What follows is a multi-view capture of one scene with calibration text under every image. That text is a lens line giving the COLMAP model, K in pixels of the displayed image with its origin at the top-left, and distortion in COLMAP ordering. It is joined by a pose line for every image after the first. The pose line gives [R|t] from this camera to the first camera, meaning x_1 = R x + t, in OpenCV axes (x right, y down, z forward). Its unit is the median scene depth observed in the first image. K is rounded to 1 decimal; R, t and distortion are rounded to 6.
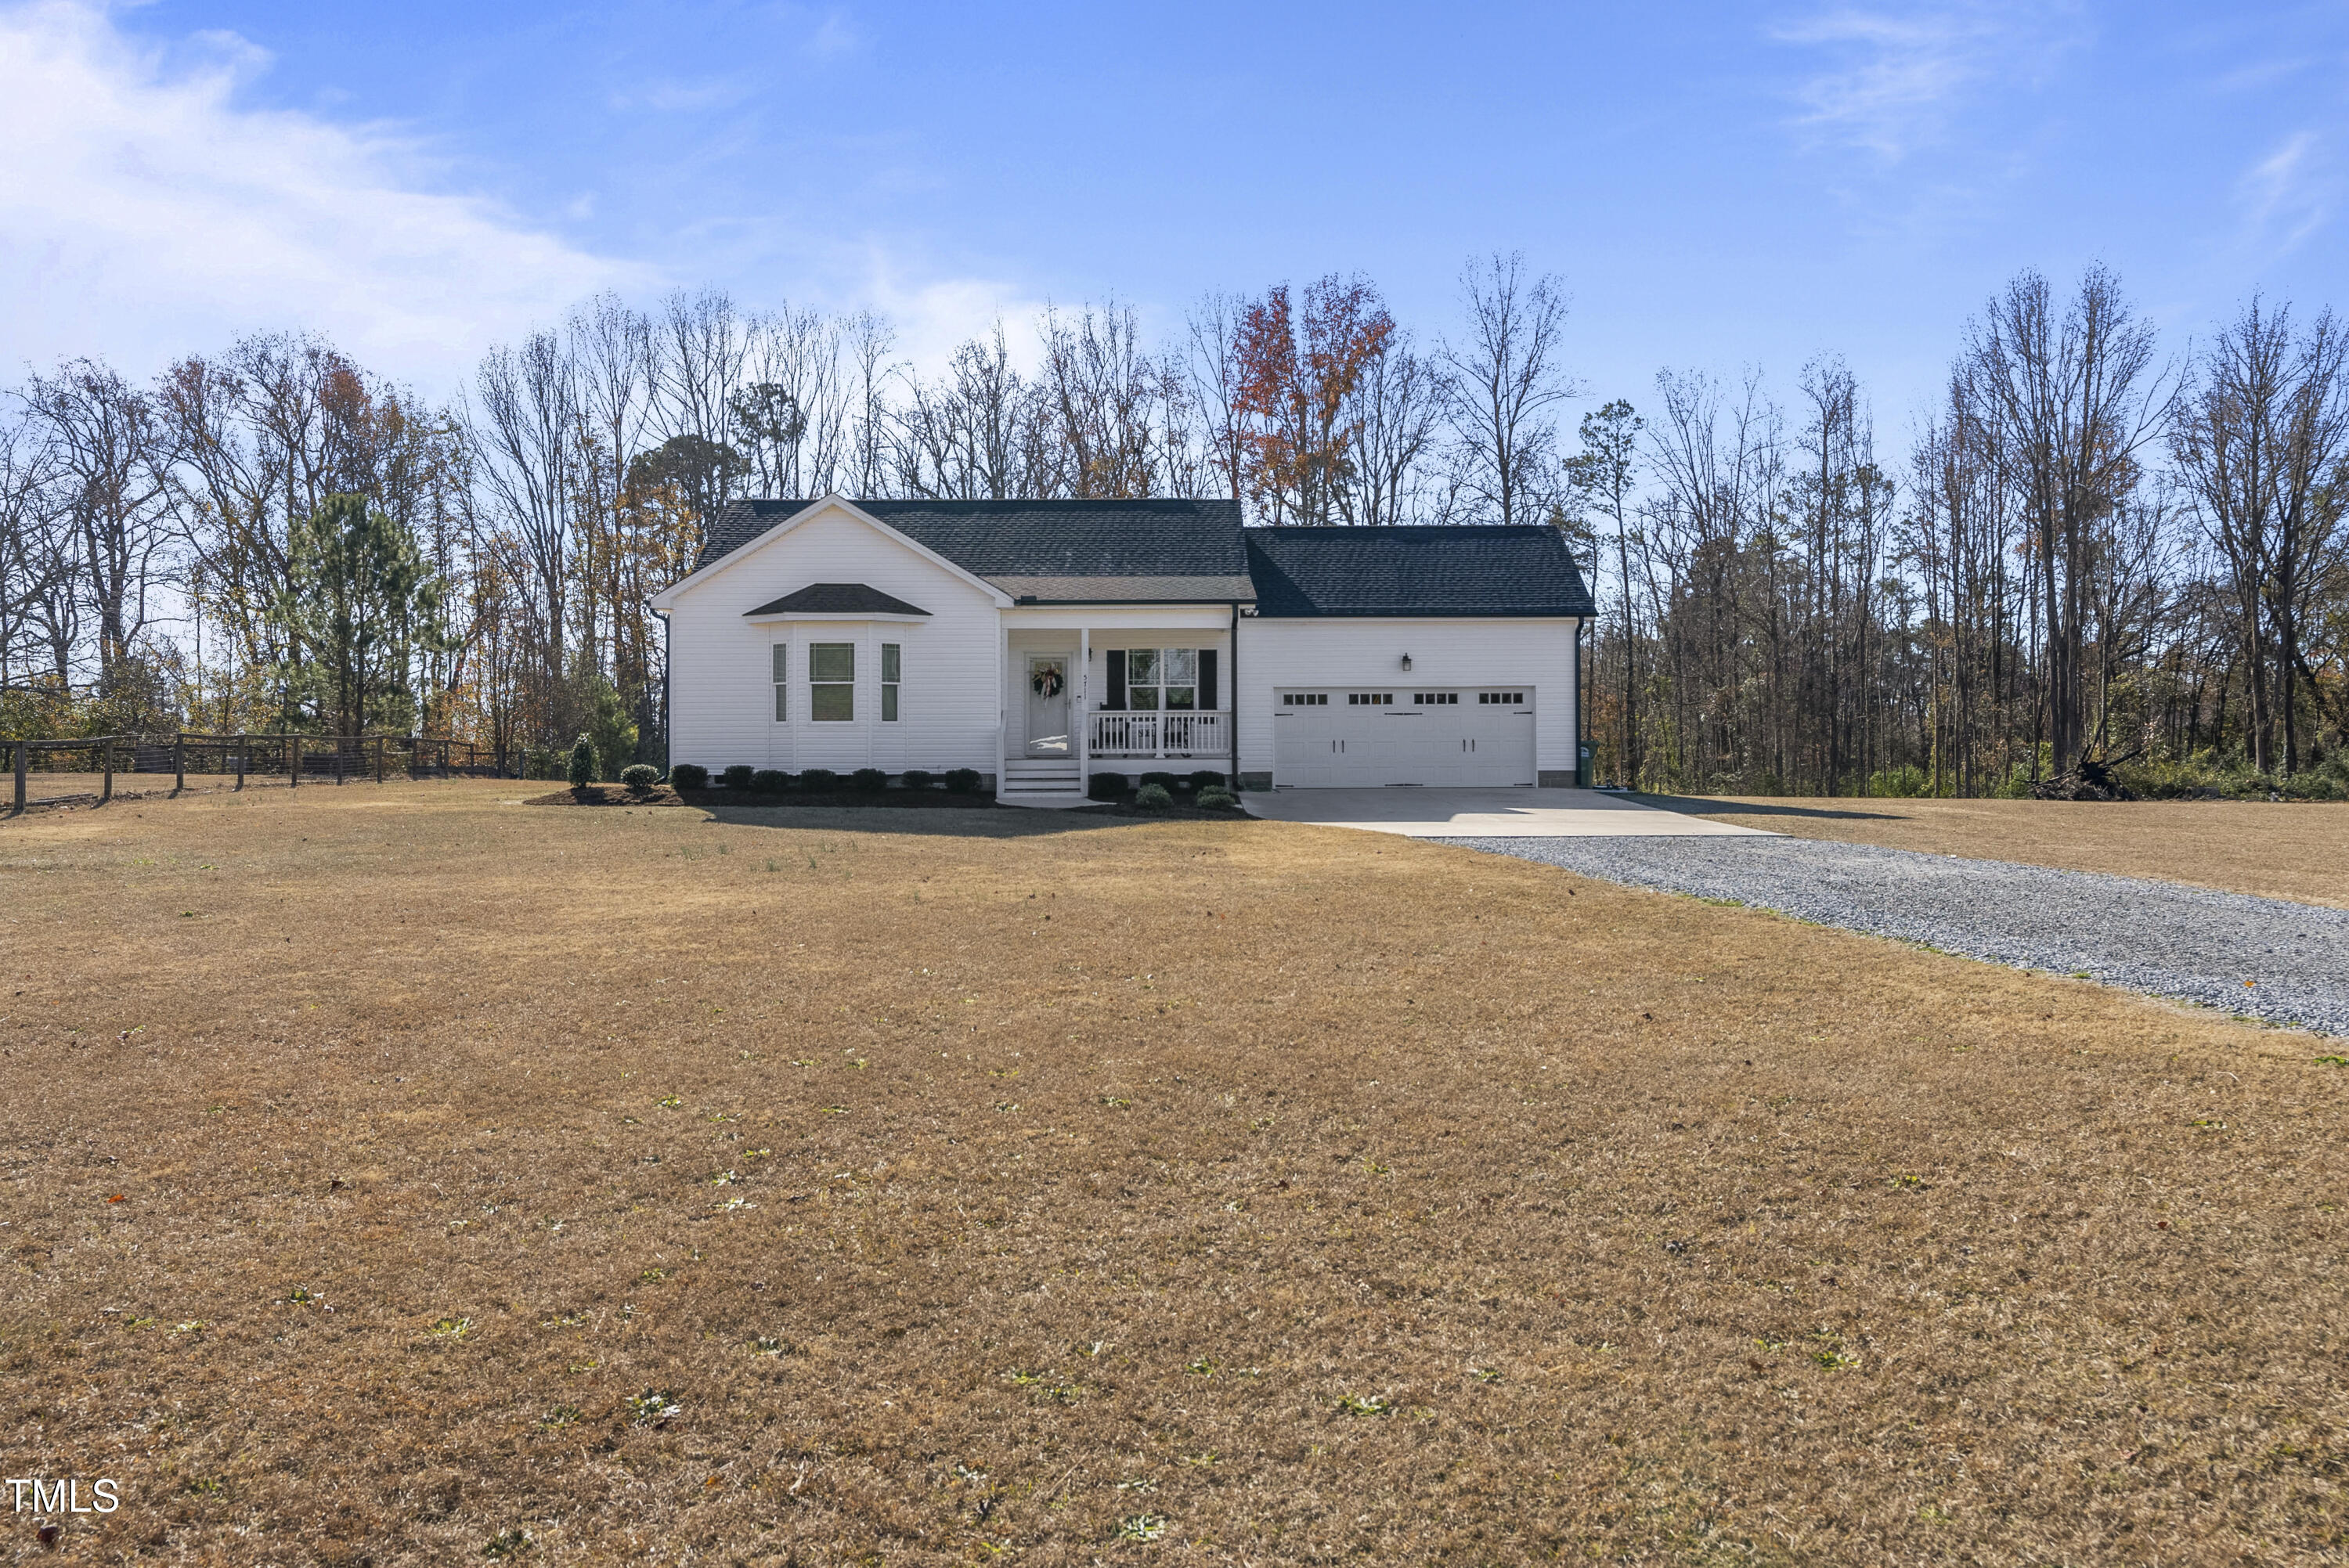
lens RADIAL K [[1822.1, 0, 1153.4], [0, 1822.1, 786.5], [0, 0, 1]] dist [-0.003980, 0.008706]
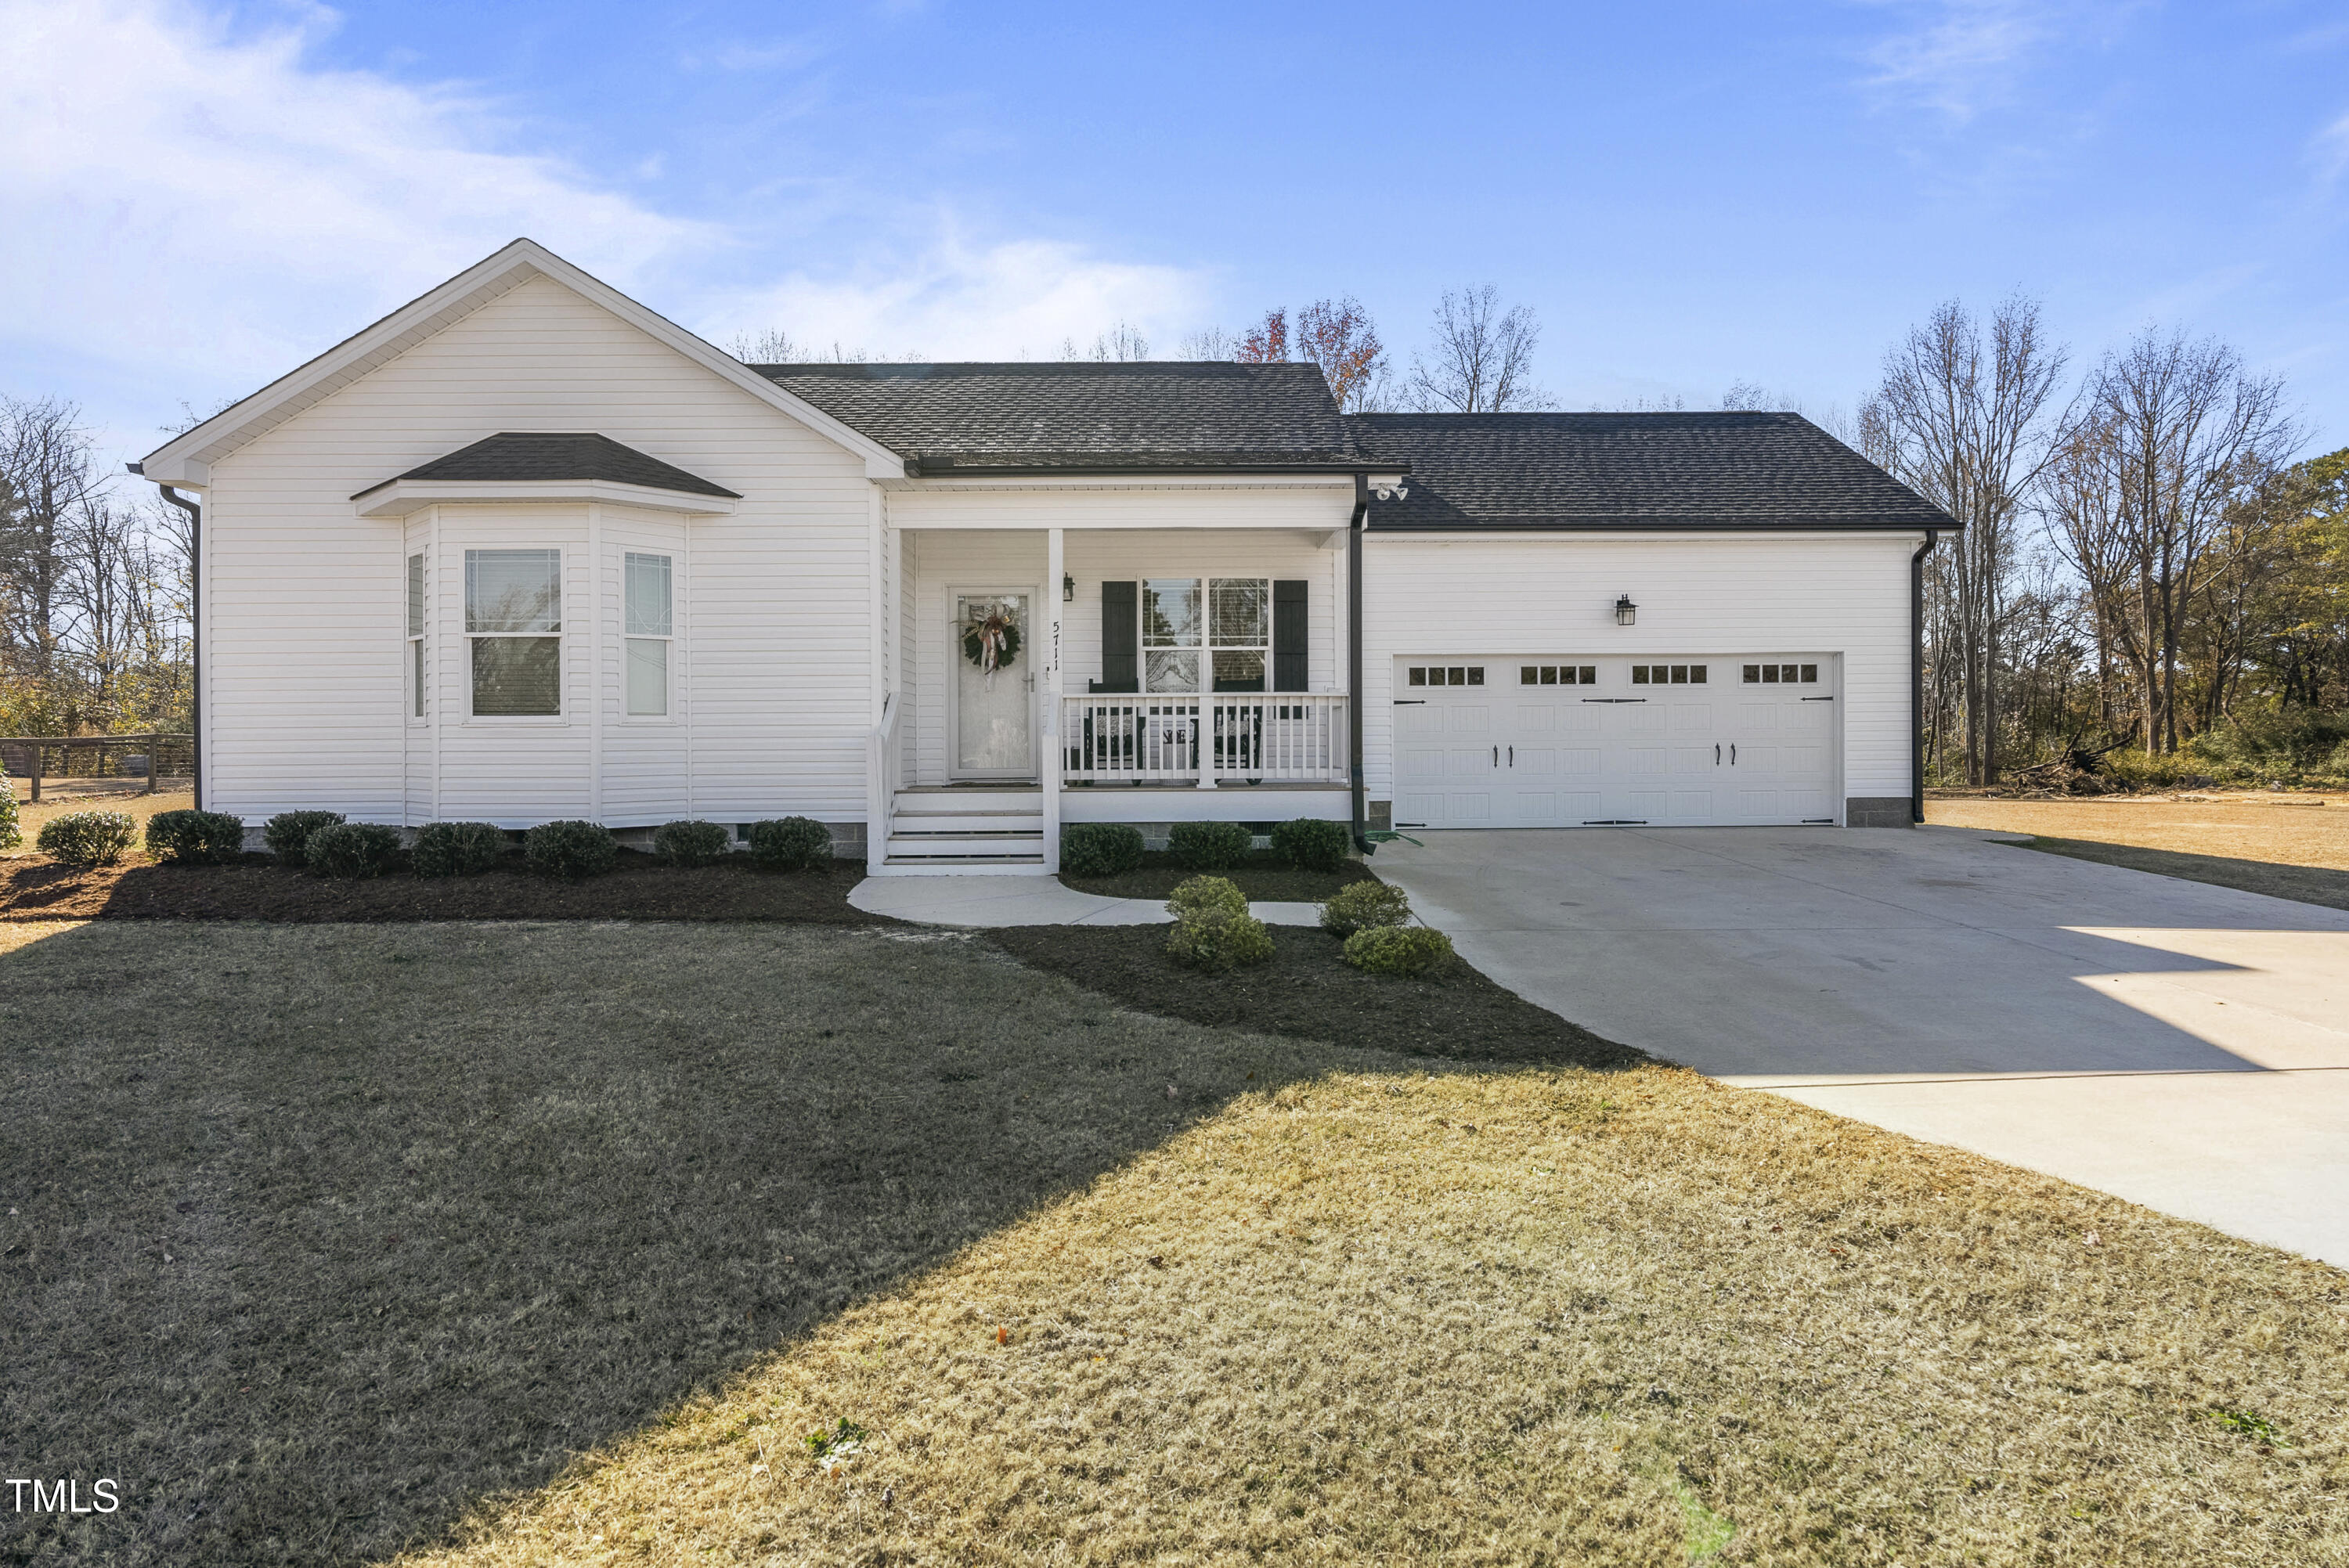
lens RADIAL K [[1270.2, 0, 1161.2], [0, 1270.2, 765.6], [0, 0, 1]] dist [-0.017722, 0.010719]
pose [[0.999985, -0.002058, 0.005105, -0.009566], [0.002027, 0.999979, 0.006154, -0.021881], [-0.005118, -0.006144, 0.999968, 0.595409]]
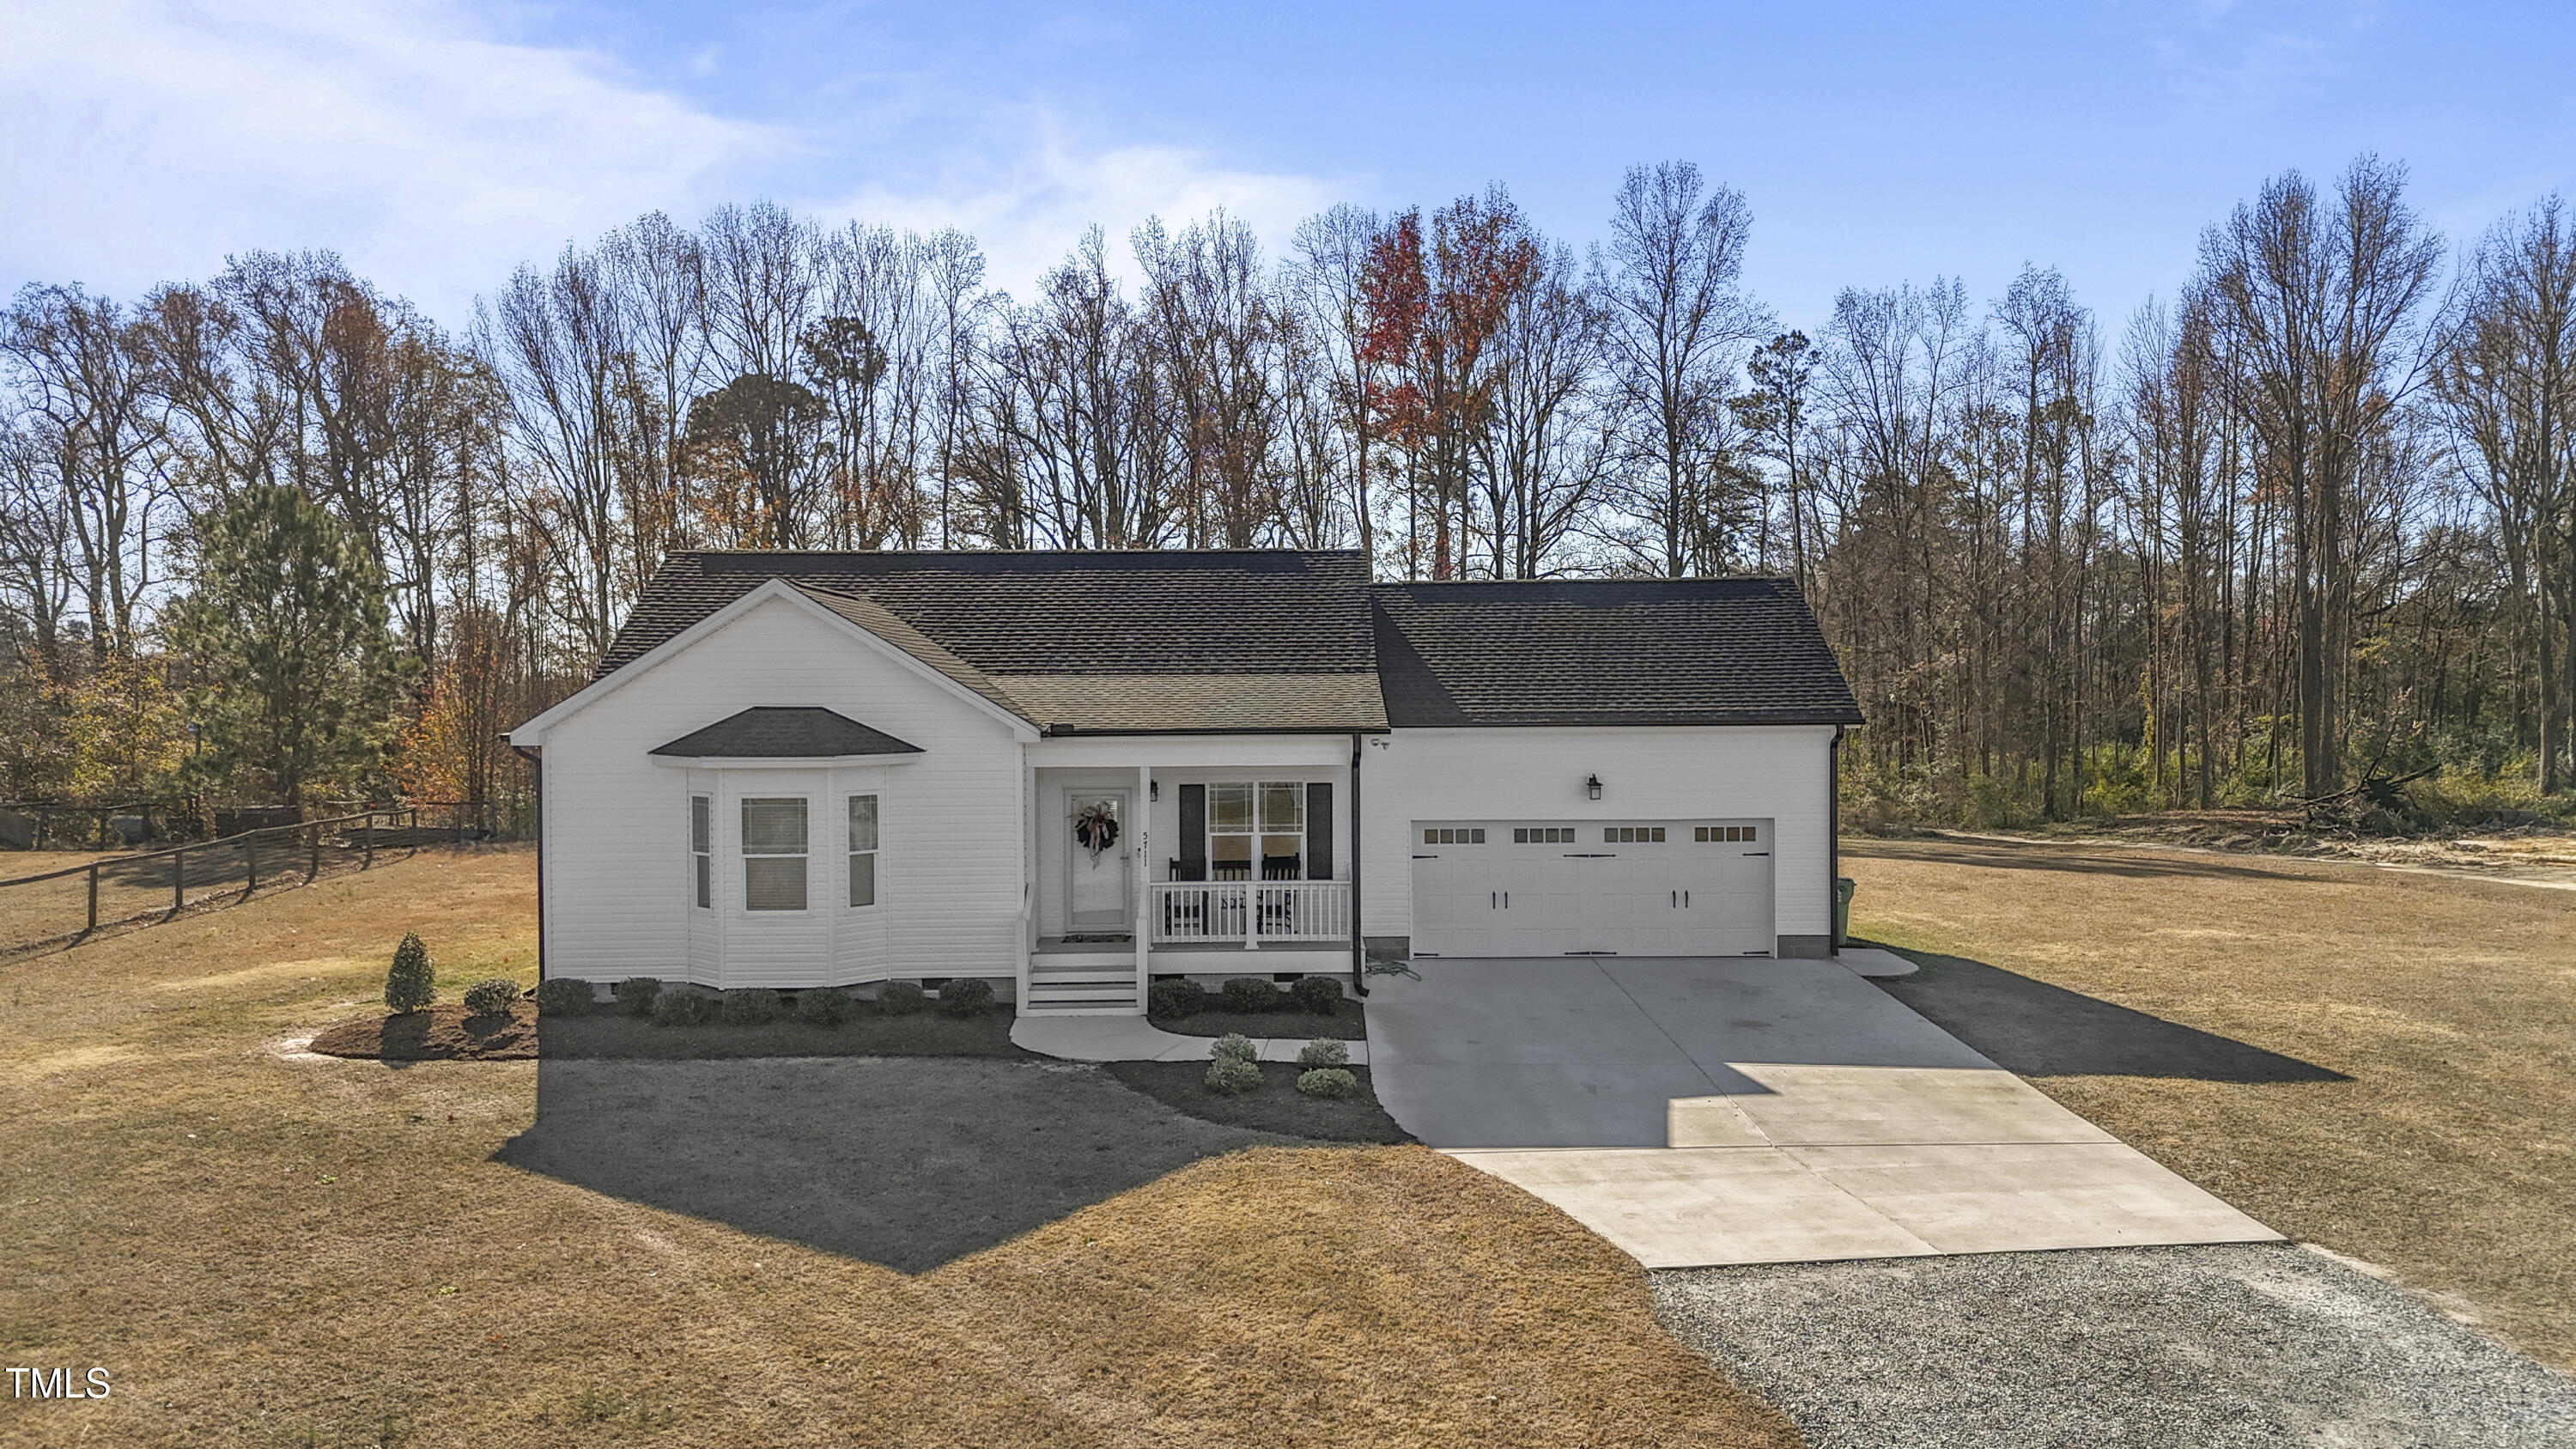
lens RADIAL K [[1847.0, 0, 1278.9], [0, 1847.0, 761.9], [0, 0, 1]] dist [0.058240, -0.031952]
pose [[0.999990, -0.003803, -0.002504, 0.015018], [0.003879, 0.999502, 0.031302, -0.100735], [0.002383, -0.031311, 0.999507, 0.262414]]
